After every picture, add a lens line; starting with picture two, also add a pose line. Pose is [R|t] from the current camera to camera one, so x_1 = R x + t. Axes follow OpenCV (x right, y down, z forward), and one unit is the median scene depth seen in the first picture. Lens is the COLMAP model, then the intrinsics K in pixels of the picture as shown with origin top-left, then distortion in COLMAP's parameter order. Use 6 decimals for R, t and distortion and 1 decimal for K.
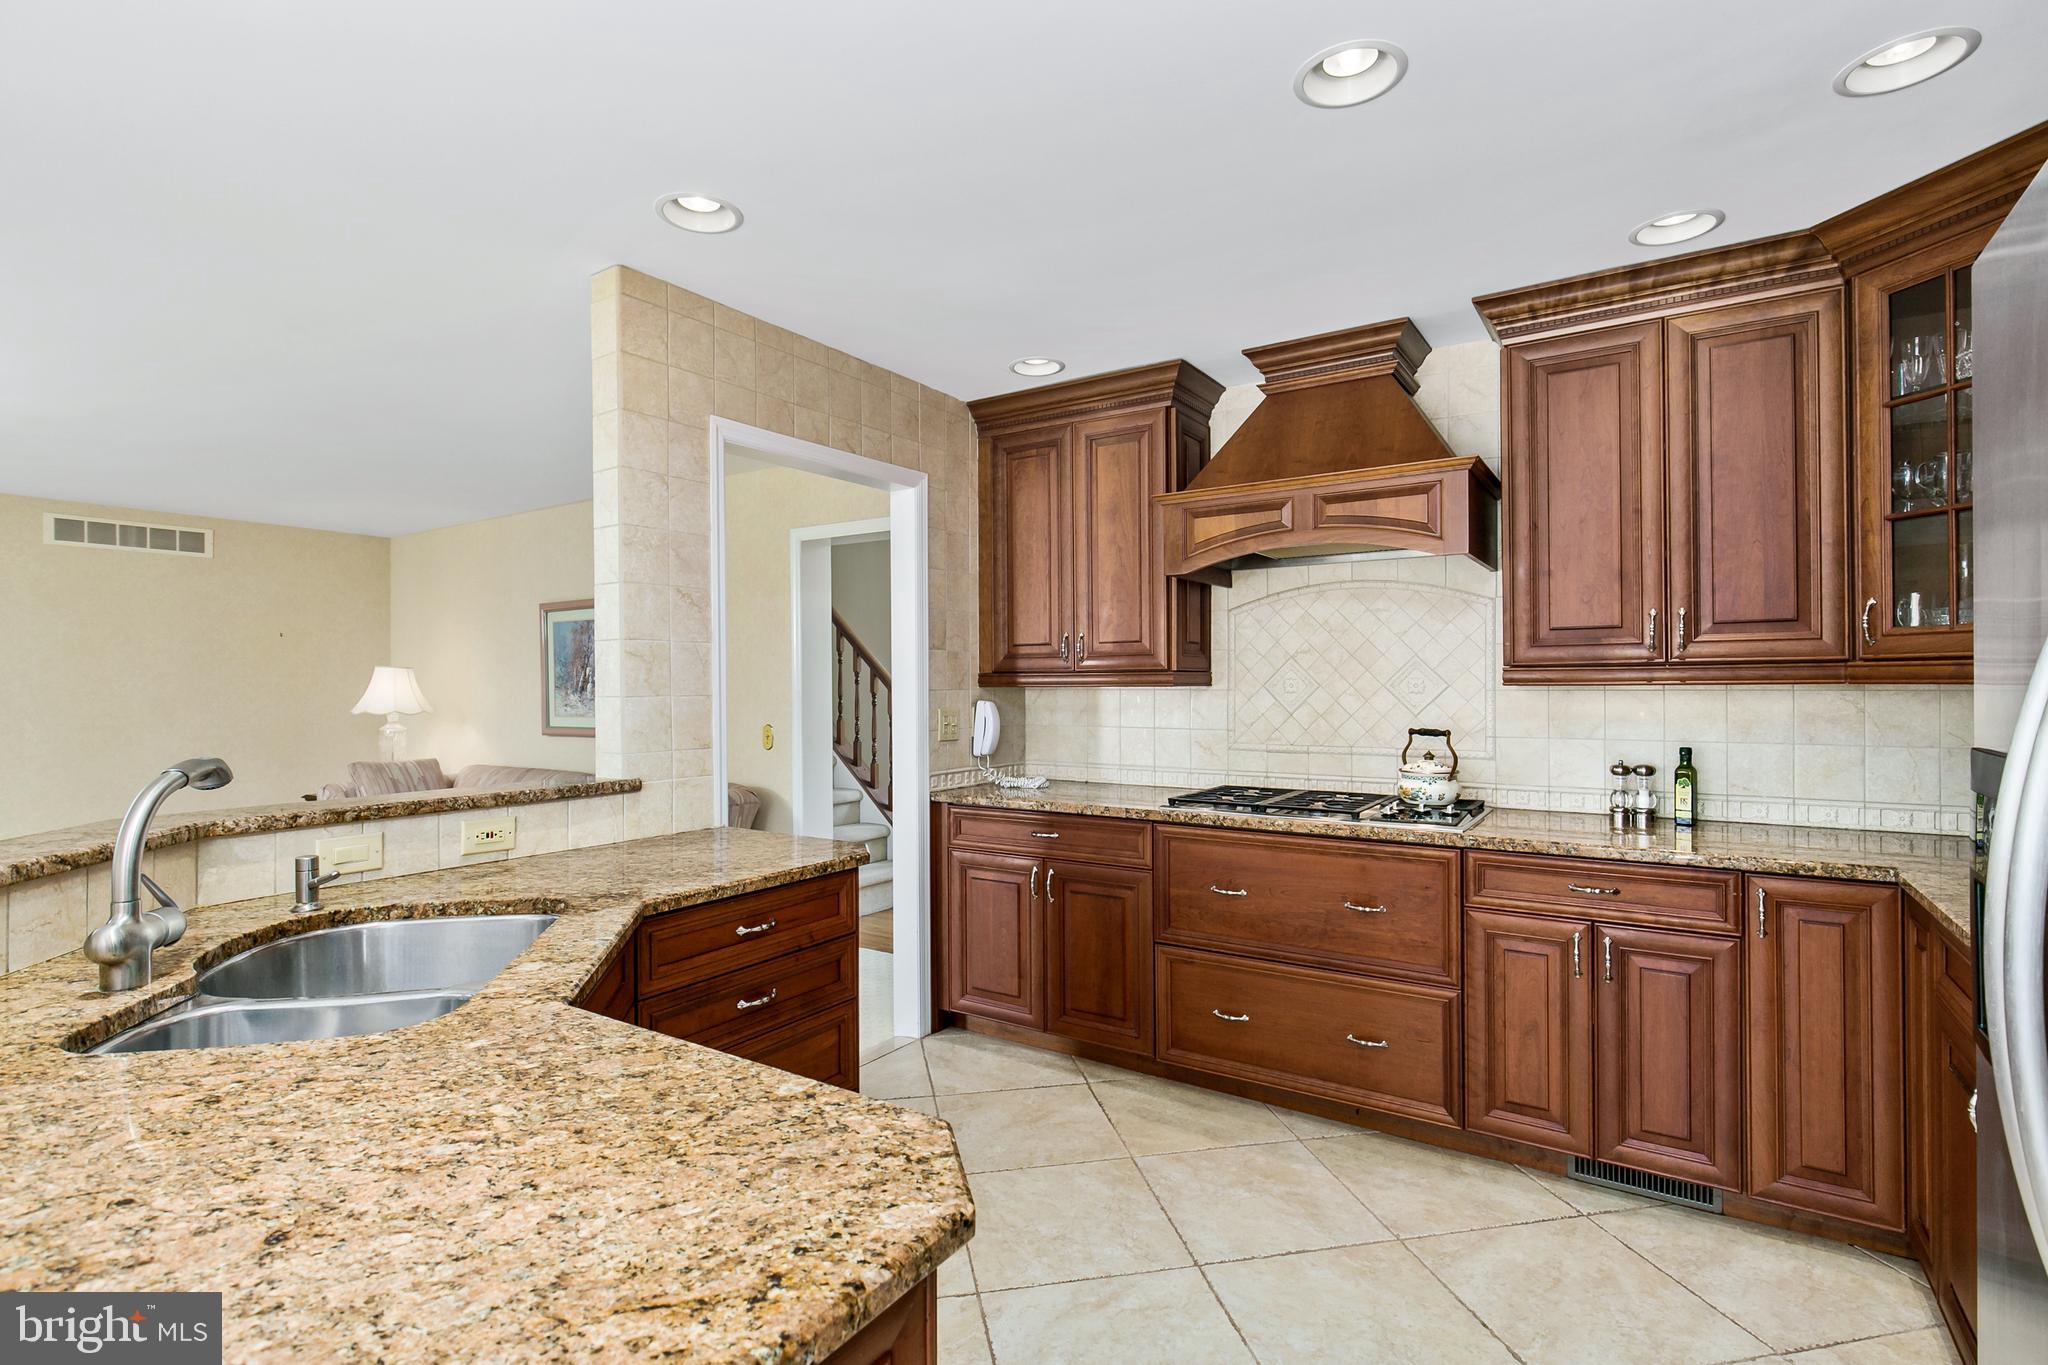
lens RADIAL K [[976.0, 0, 1010.9], [0, 976.0, 687.7], [0, 0, 1]] dist [-0.000317, -0.000323]
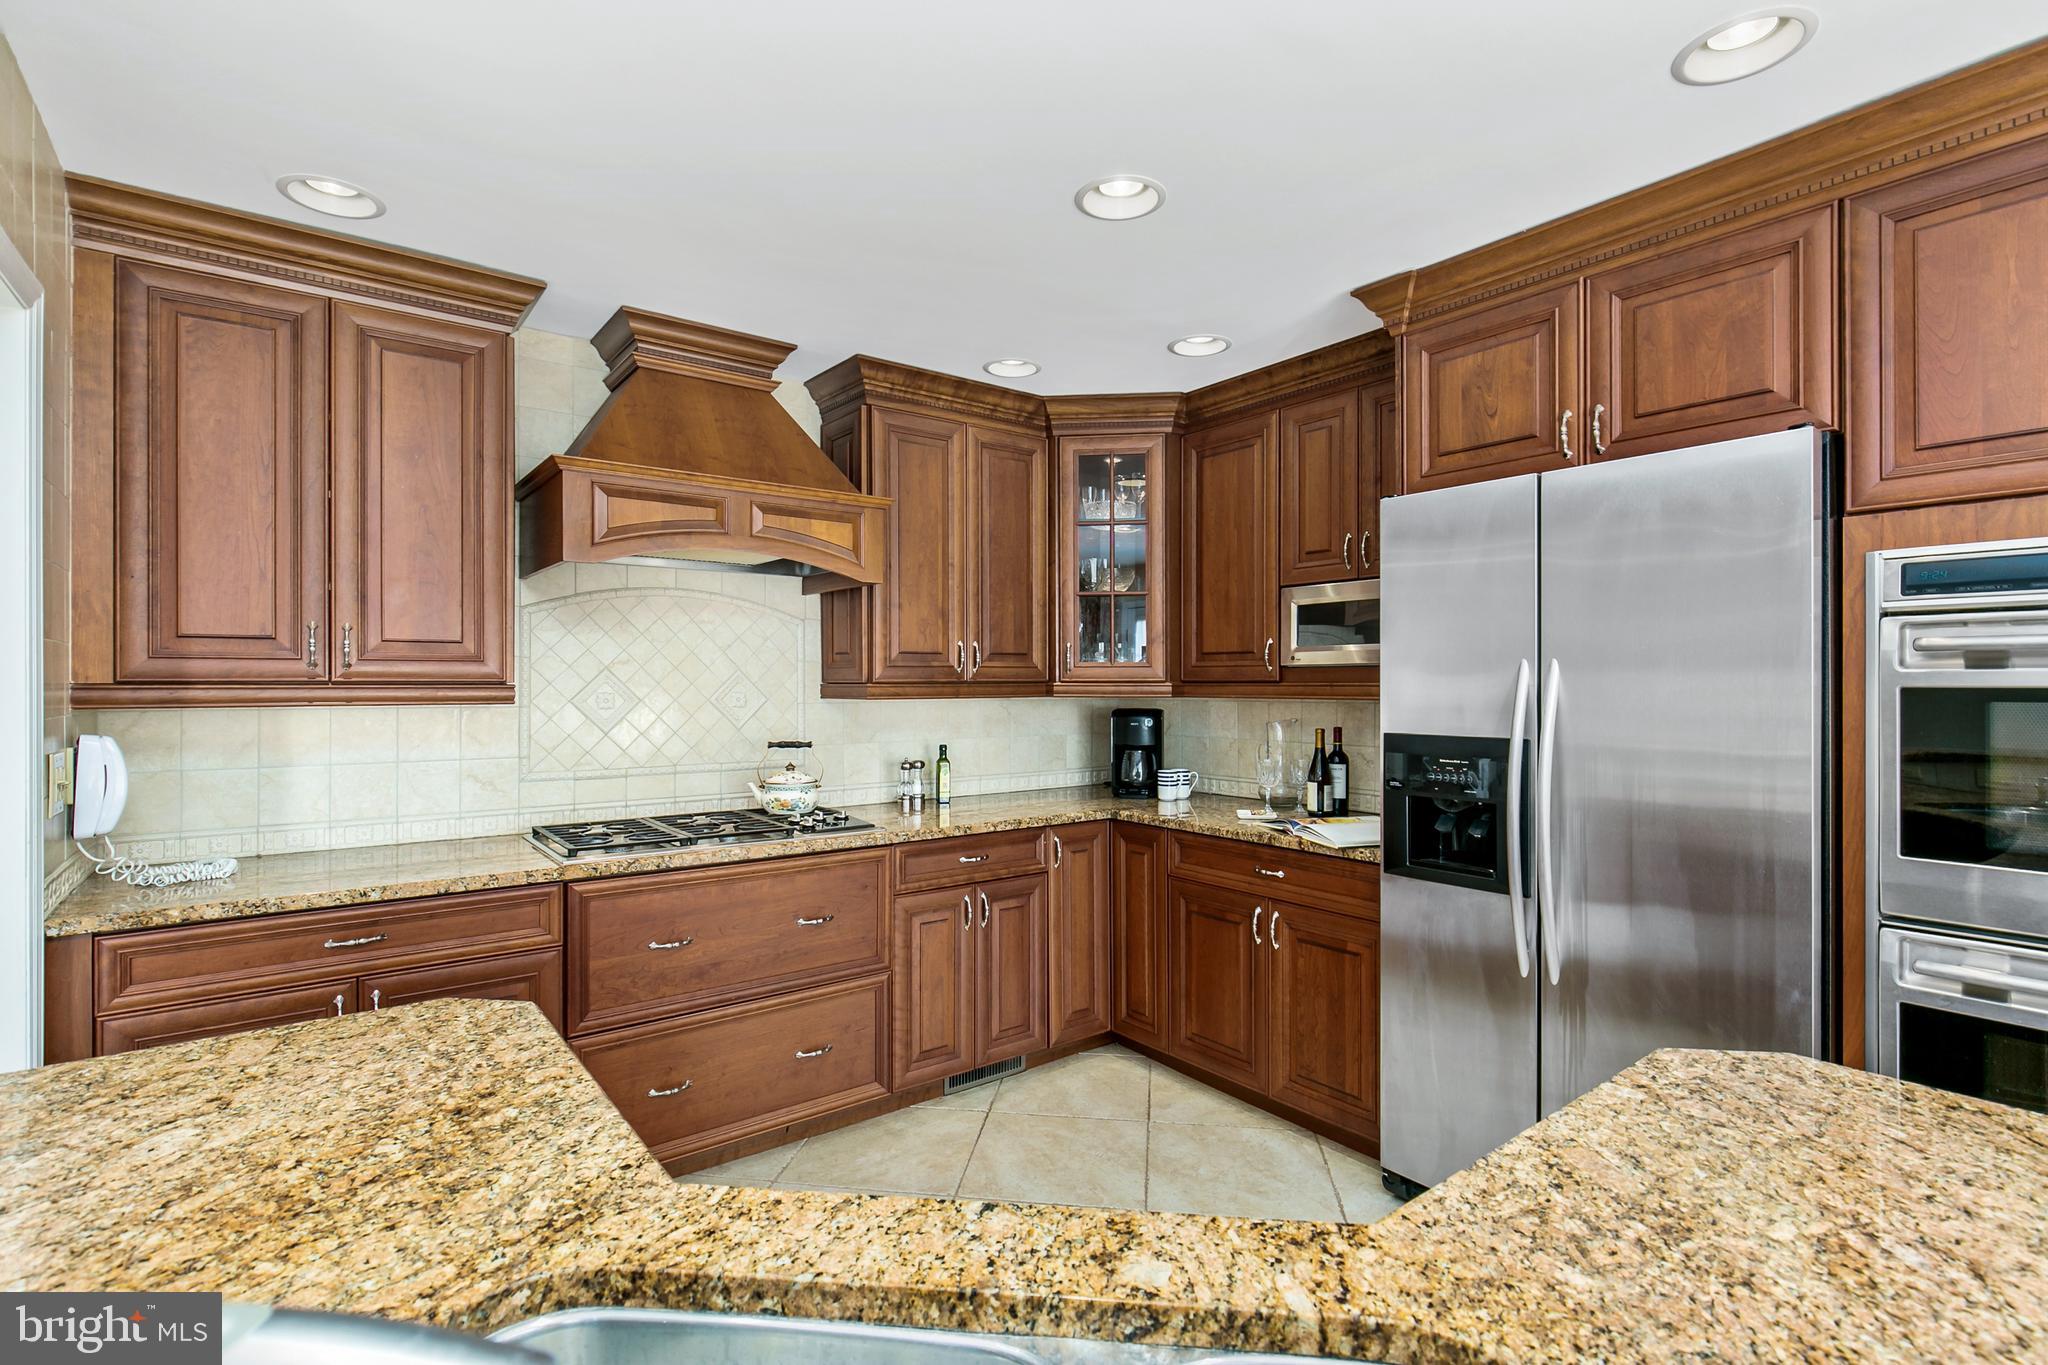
lens RADIAL K [[976.0, 0, 1030.0], [0, 976.0, 684.5], [0, 0, 1]] dist [-0.000317, -0.000323]
pose [[0.304499, 0.004025, 0.952504, -0.557123], [0.002391, 0.999985, -0.004990, -0.014464], [-0.952510, 0.003796, 0.304484, 0.496379]]
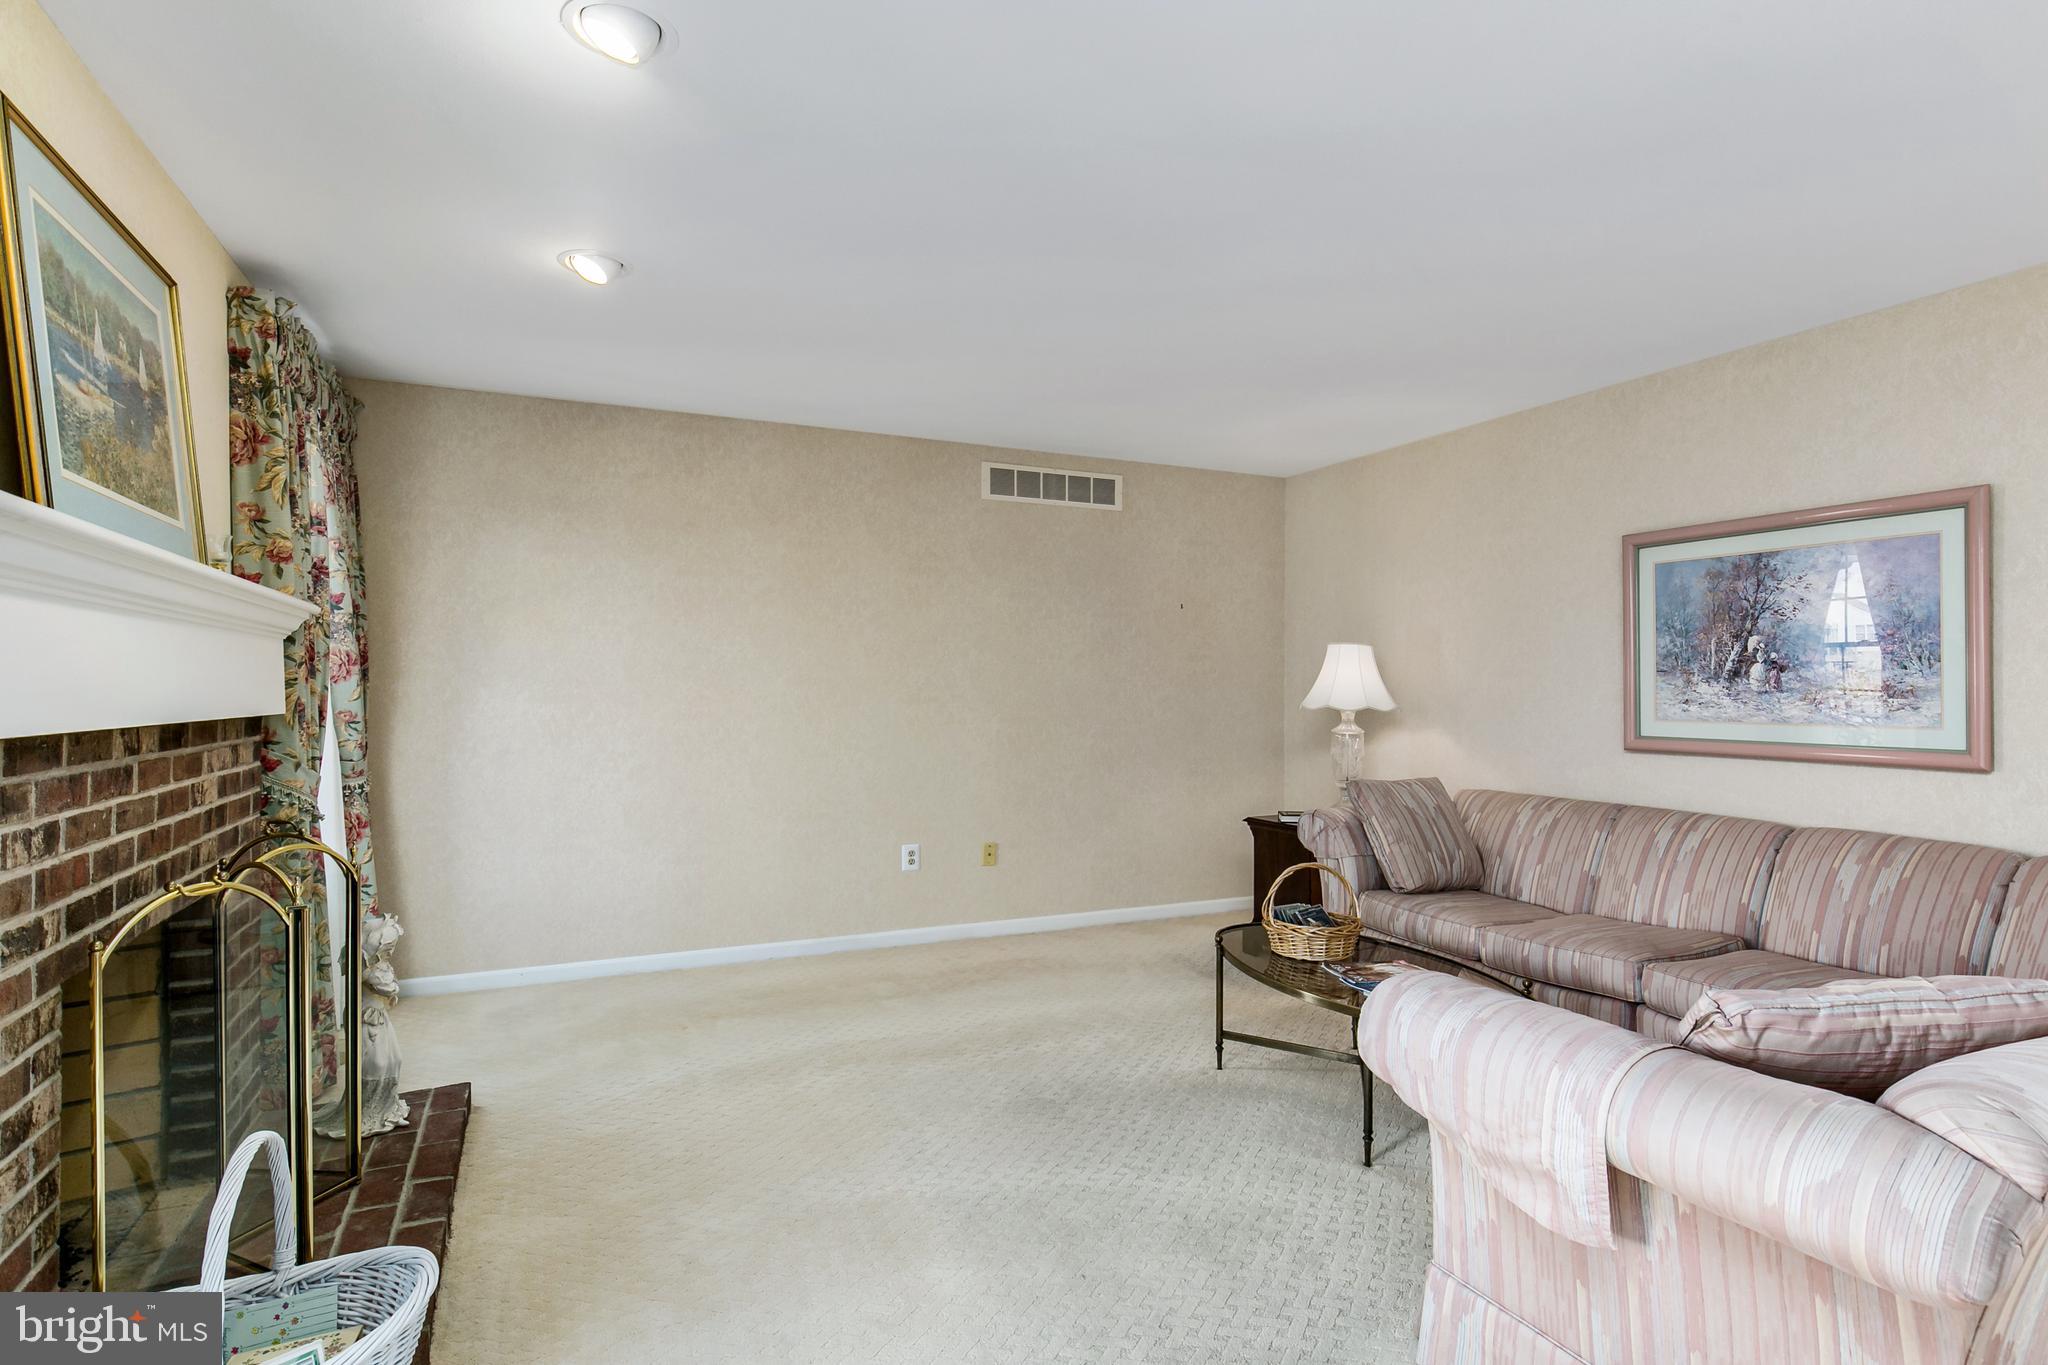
lens RADIAL K [[1053.2, 0, 1020.3], [0, 1053.2, 683.8], [0, 0, 1]] dist [-0.004053, 0.000859]
pose [[0.859365, 0.006085, -0.511327, -1.104461], [-0.008477, 0.999961, -0.002347, 0.029354], [0.511293, 0.006352, 0.859383, 0.531921]]
